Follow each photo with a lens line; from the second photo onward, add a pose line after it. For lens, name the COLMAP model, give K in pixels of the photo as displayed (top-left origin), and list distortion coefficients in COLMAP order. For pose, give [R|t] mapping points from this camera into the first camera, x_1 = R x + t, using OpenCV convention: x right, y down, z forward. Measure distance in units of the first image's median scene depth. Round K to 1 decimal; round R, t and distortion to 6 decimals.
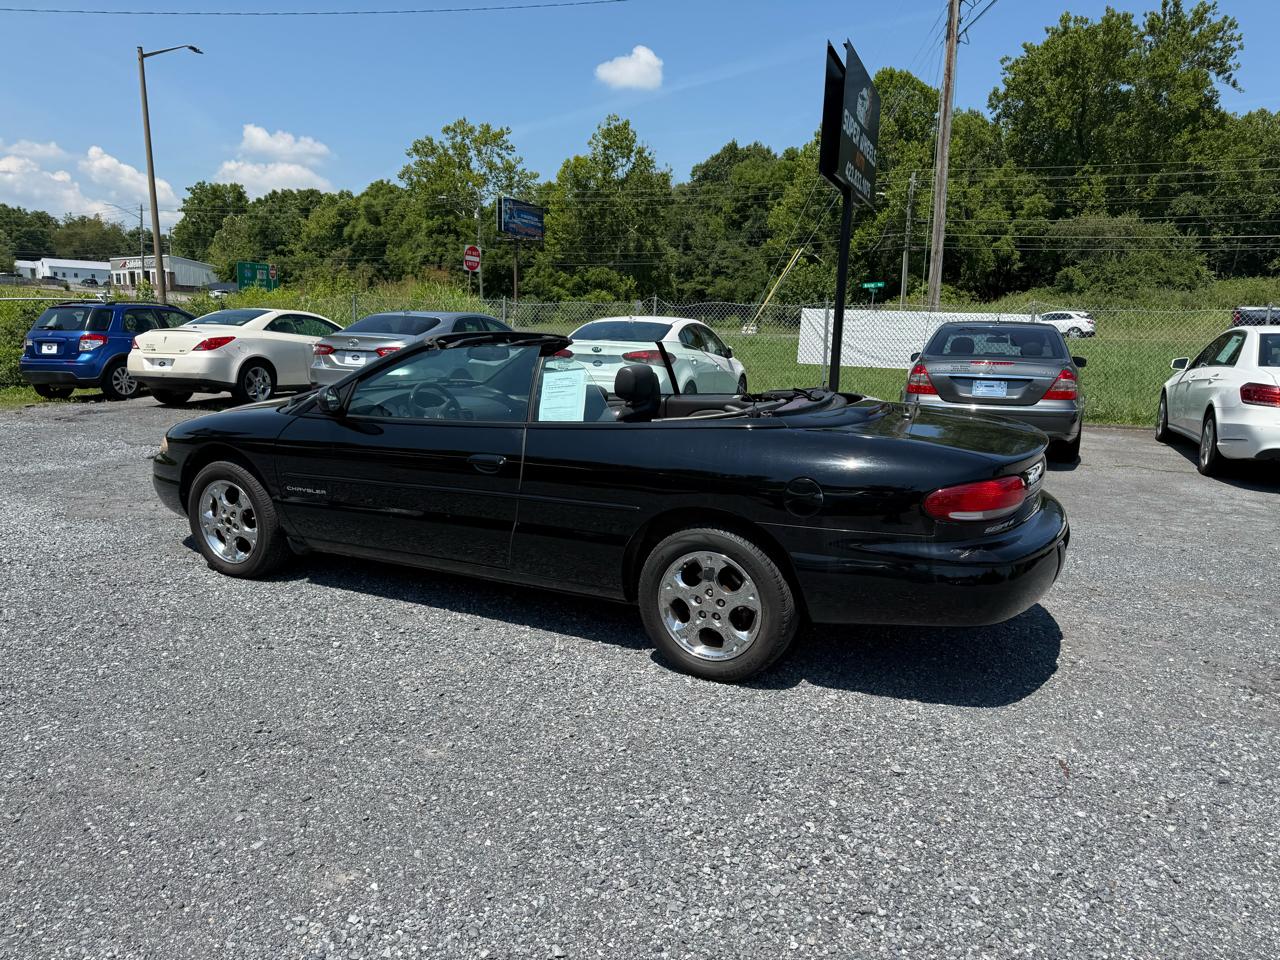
lens RADIAL K [[893.9, 0, 648.7], [0, 893.9, 505.5], [0, 0, 1]] dist [0.045269, -0.053154]
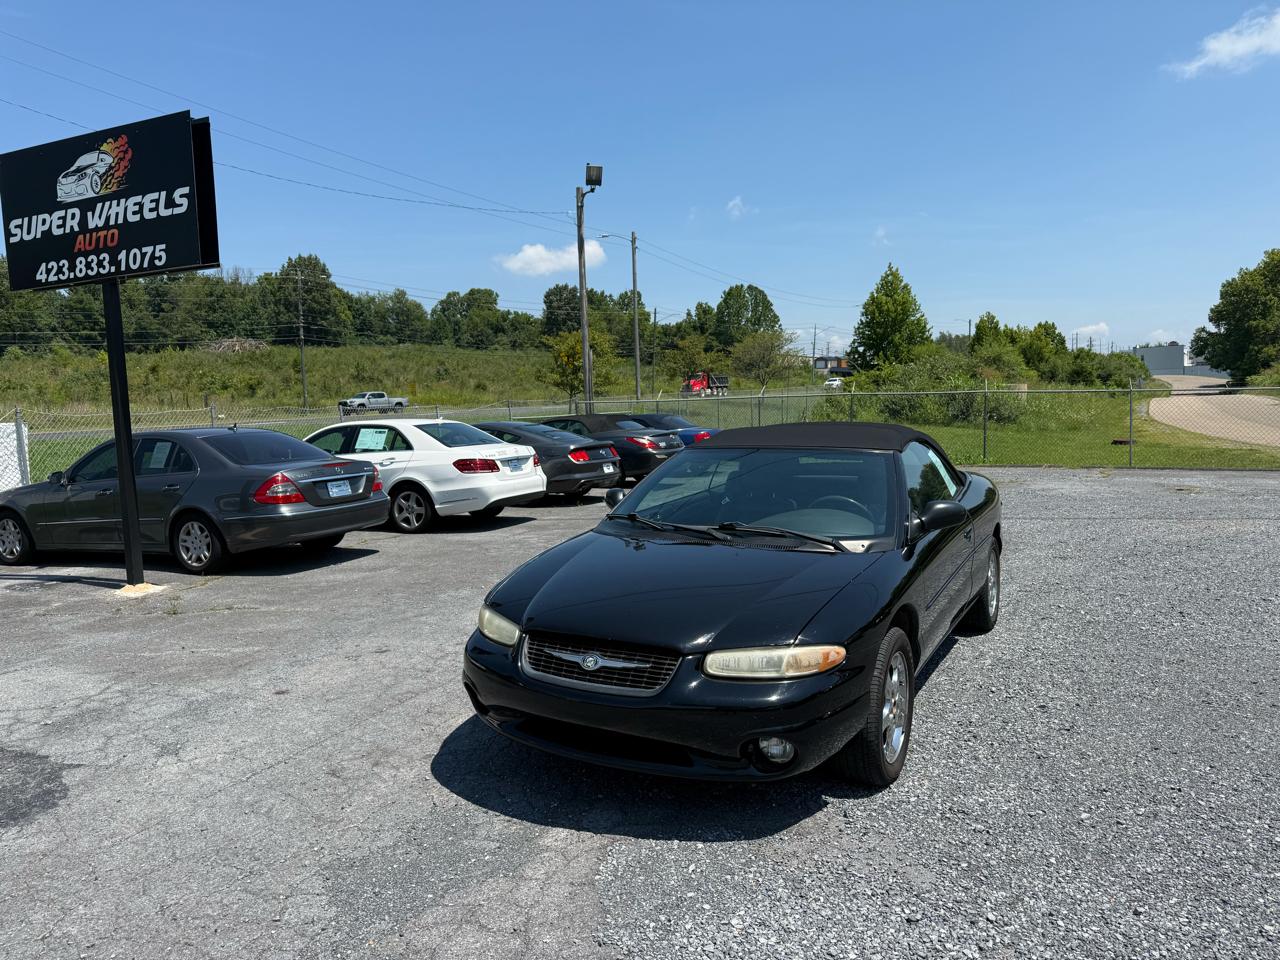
lens RADIAL K [[893.9, 0, 639.8], [0, 893.9, 494.7], [0, 0, 1]] dist [0.045269, -0.053154]
pose [[0.032077, -0.122506, 0.991949, -0.066143], [0.234601, 0.965656, 0.111673, -0.016063], [-0.971562, 0.229130, 0.059715, 0.060915]]
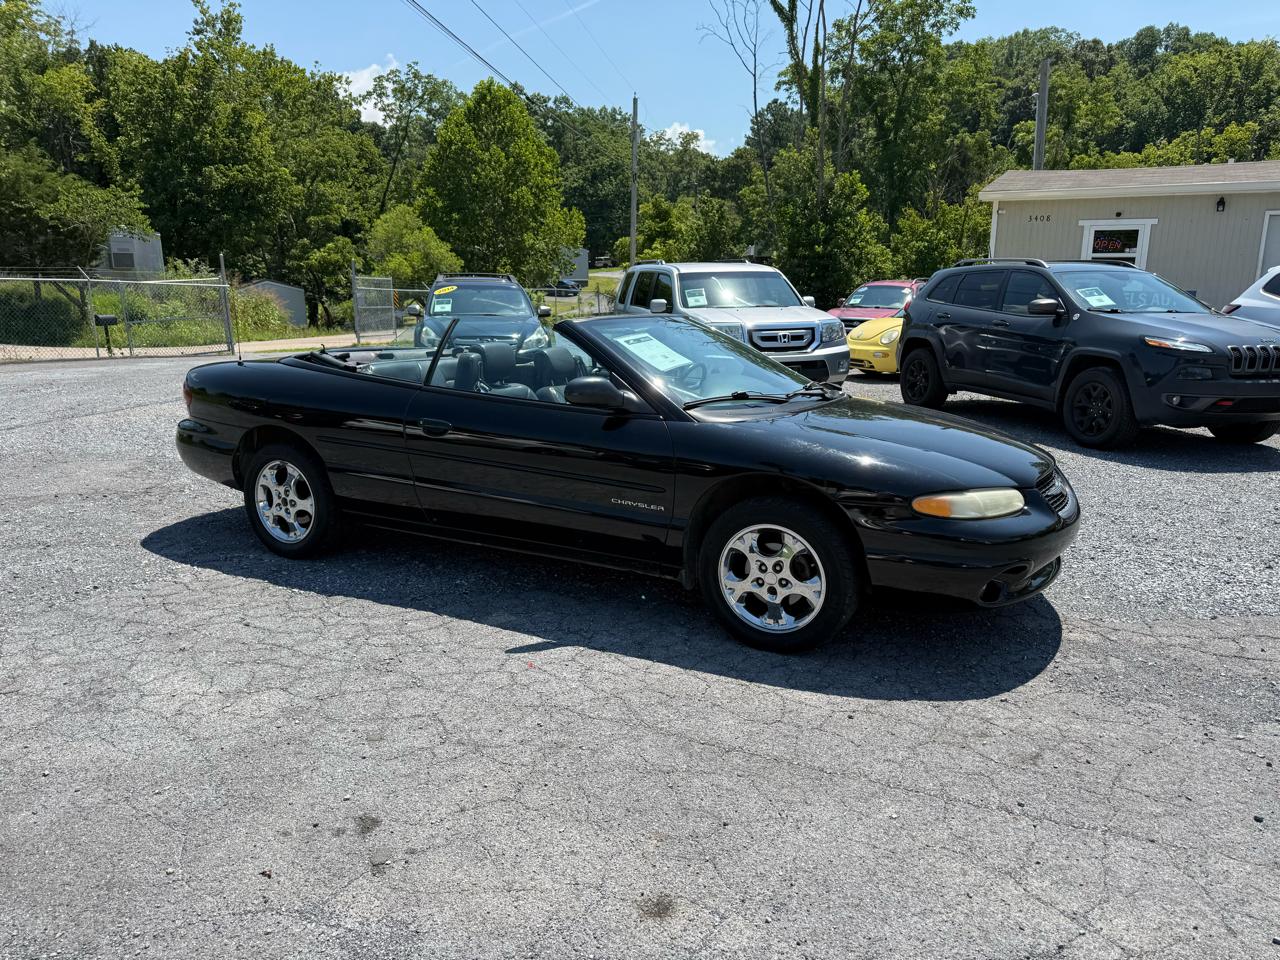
lens RADIAL K [[893.9, 0, 645.6], [0, 893.9, 489.7], [0, 0, 1]] dist [0.045269, -0.053154]
pose [[-0.999069, -0.037606, 0.021160, -0.011383], [-0.025494, 0.910056, 0.413701, -0.022983], [-0.034814, 0.412776, -0.910167, 0.106689]]
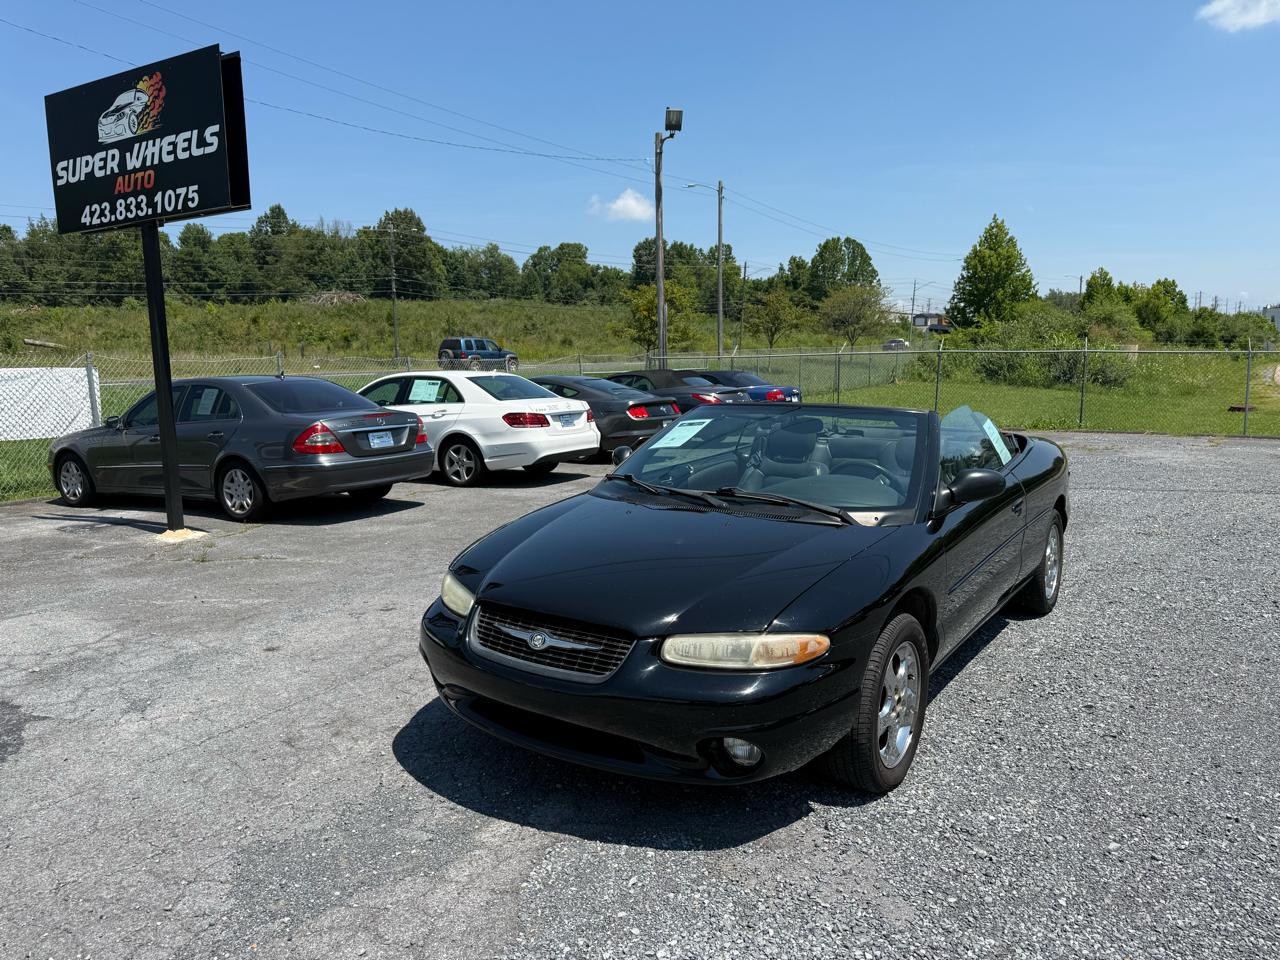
lens RADIAL K [[893.9, 0, 637.4], [0, 893.9, 497.8], [0, 0, 1]] dist [0.045269, -0.053154]
pose [[0.132677, -0.170390, 0.976404, -0.061026], [0.221101, 0.965378, 0.138422, -0.014531], [-0.966184, 0.197518, 0.165757, 0.056695]]
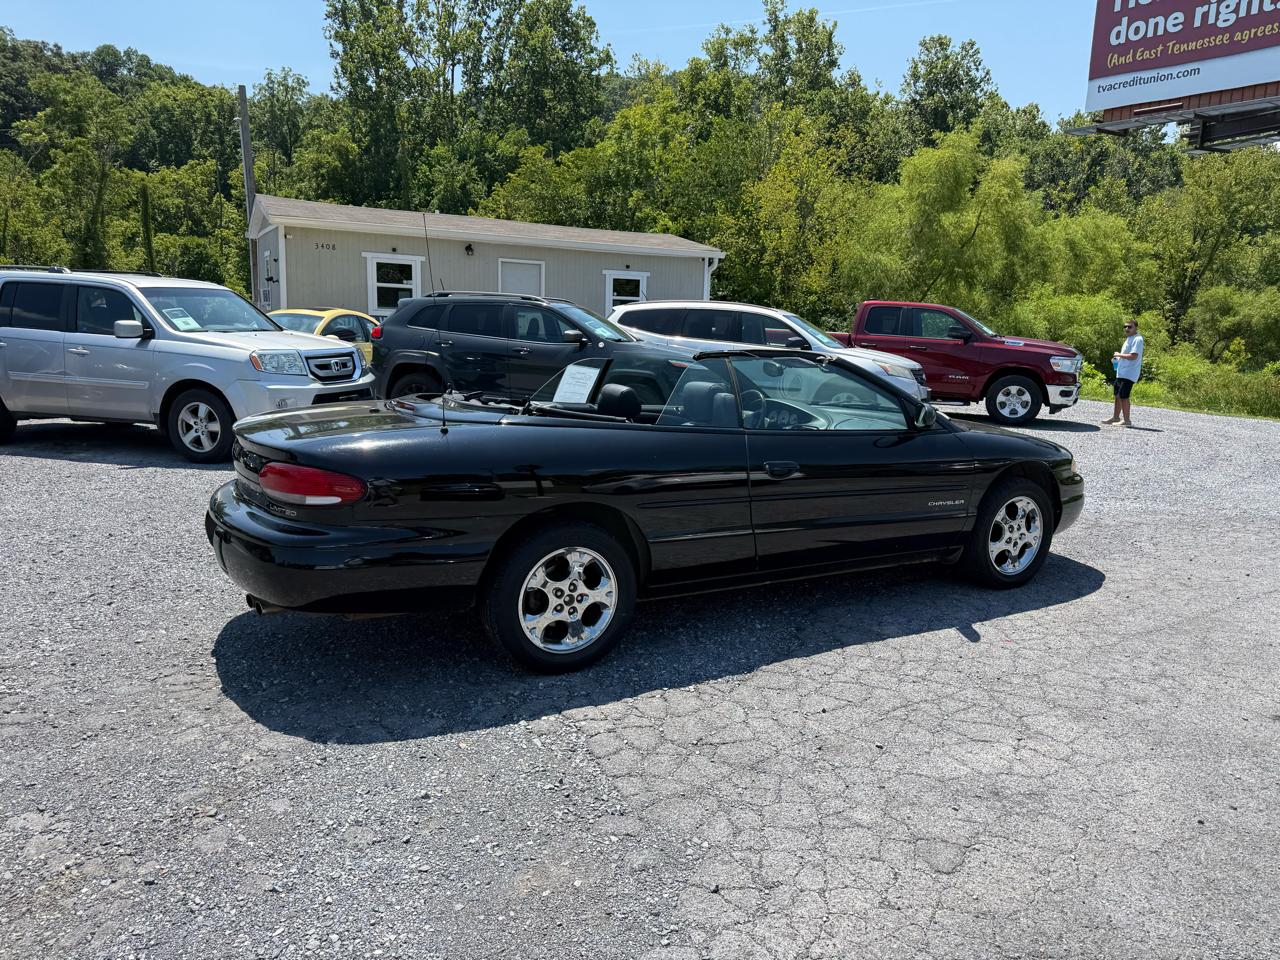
lens RADIAL K [[893.9, 0, 645.5], [0, 893.9, 484.9], [0, 0, 1]] dist [0.045269, -0.053154]
pose [[-0.549416, 0.105925, -0.828807, 0.043775], [-0.211766, 0.941892, 0.260758, -0.015806], [0.808268, 0.318777, -0.495060, 0.079776]]
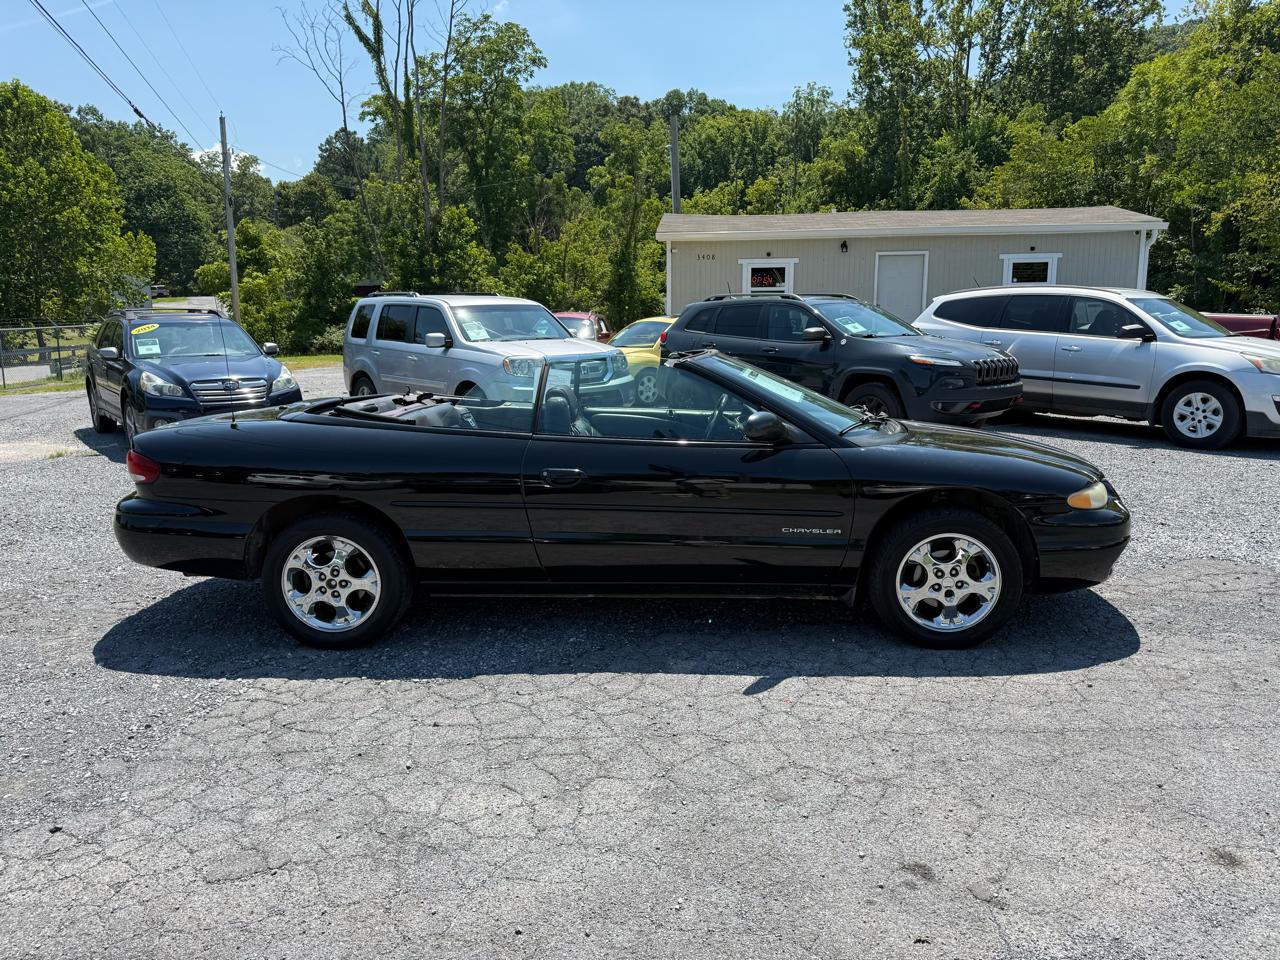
lens RADIAL K [[893.9, 0, 641.4], [0, 893.9, 481.5], [0, 0, 1]] dist [0.045269, -0.053154]
pose [[-0.913435, 0.057431, -0.402912, 0.015476], [-0.095581, 0.932033, 0.349542, -0.021753], [0.395602, 0.357795, -0.845862, 0.101607]]
